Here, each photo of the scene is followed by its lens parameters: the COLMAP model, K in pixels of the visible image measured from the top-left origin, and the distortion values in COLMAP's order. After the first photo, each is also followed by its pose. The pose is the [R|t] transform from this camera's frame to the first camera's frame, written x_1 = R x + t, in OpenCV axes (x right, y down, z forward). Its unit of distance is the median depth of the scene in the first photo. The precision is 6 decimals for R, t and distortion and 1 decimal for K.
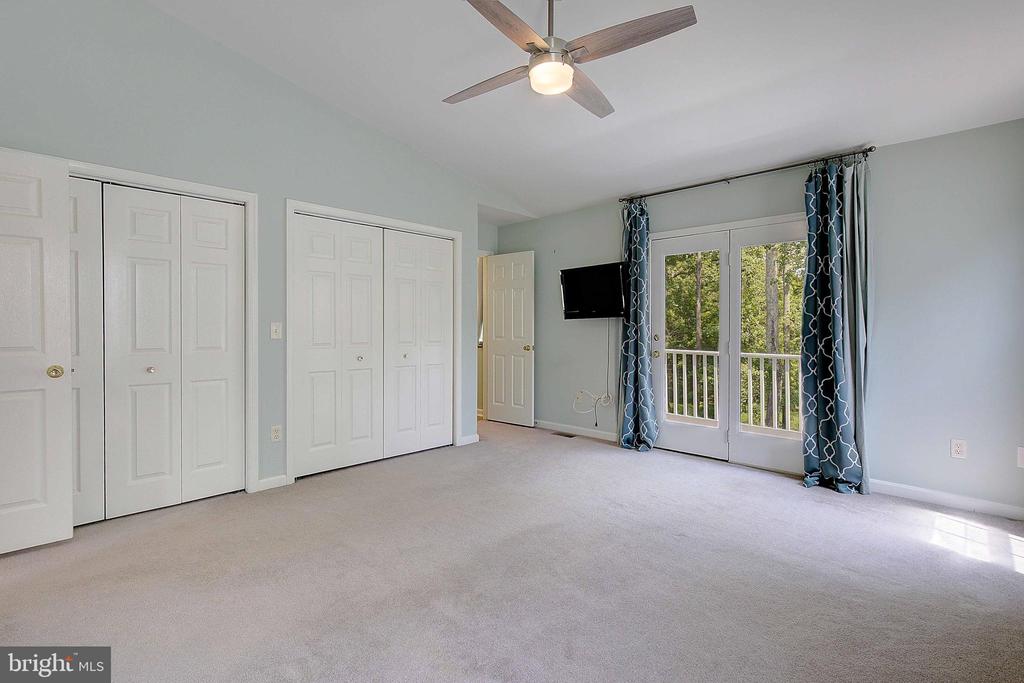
lens RADIAL K [[472.6, 0, 515.5], [0, 472.6, 333.5], [0, 0, 1]] dist [-0.020114, 0.008189]
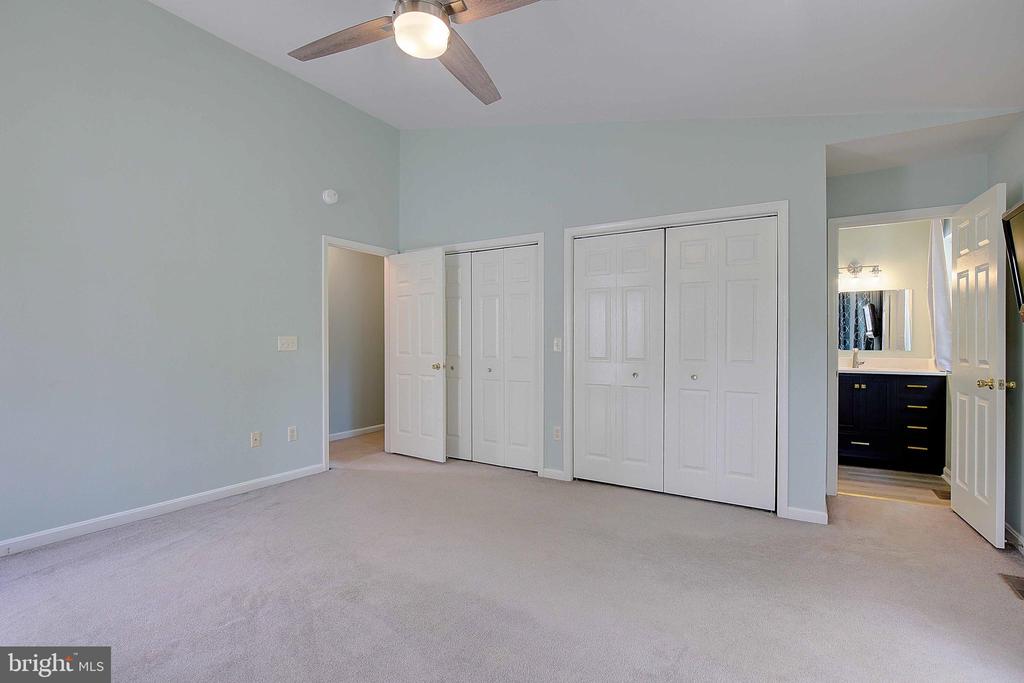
lens RADIAL K [[472.6, 0, 513.9], [0, 472.6, 342.3], [0, 0, 1]] dist [-0.020114, 0.008189]
pose [[0.222866, 0.002988, -0.974845, 0.604178], [-0.012057, 0.999927, 0.000308, -0.010422], [0.974775, 0.011685, 0.222885, 0.631951]]
